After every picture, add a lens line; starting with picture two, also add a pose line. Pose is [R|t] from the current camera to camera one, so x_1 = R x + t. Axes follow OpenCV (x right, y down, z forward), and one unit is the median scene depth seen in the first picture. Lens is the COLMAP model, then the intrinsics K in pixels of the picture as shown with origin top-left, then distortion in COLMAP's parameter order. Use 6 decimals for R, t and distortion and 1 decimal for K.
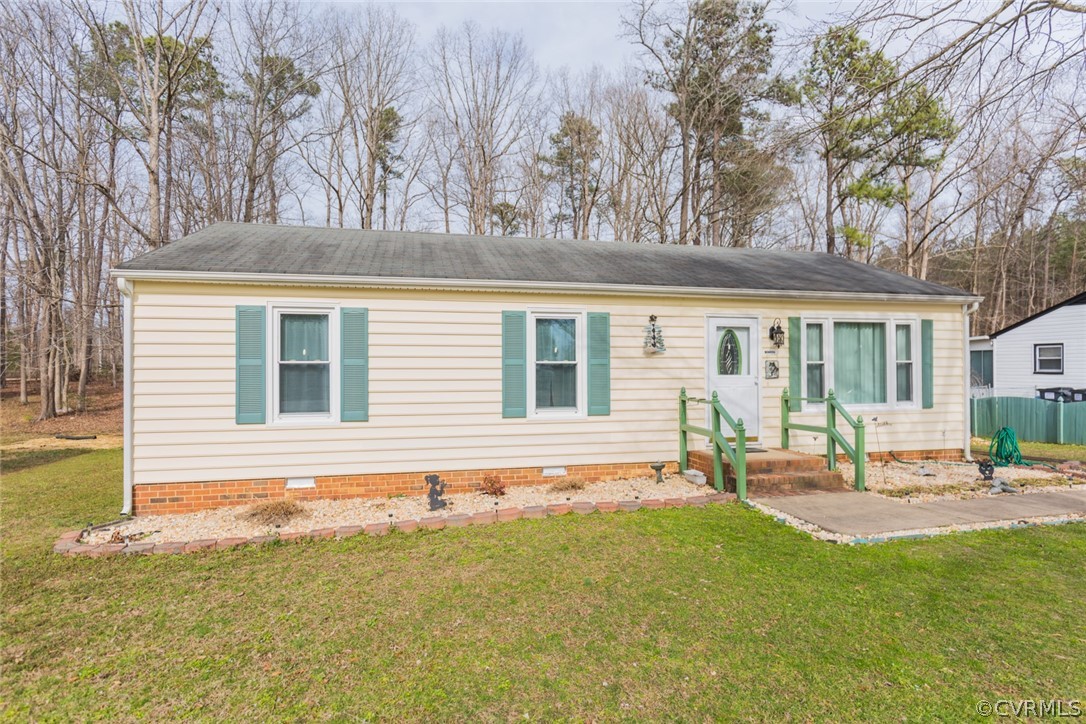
lens RADIAL K [[577.6, 0, 543.0], [0, 577.6, 362.0], [0, 0, 1]] dist [-0.002469, 0.000607]
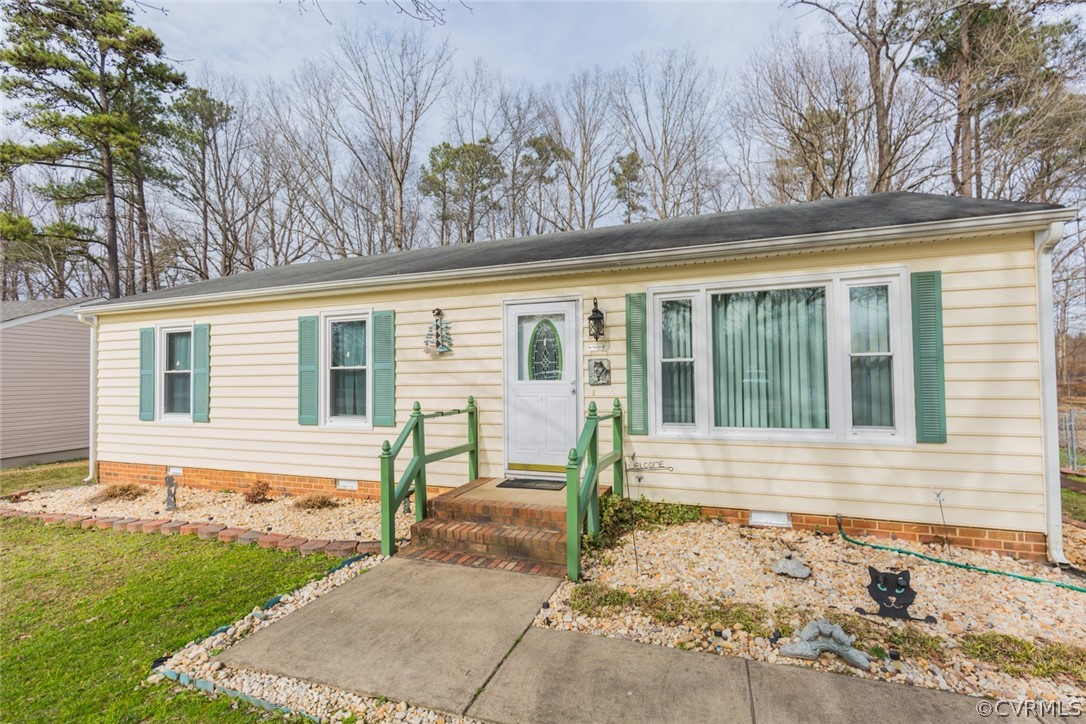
lens RADIAL K [[485.7, 0, 546.3], [0, 485.7, 362.6], [0, 0, 1]] dist [0.006664, -0.001038]
pose [[0.833935, -0.025076, -0.551292, 0.705319], [0.015497, 0.999637, -0.022026, 0.014122], [0.551644, 0.009825, 0.834022, 0.504328]]
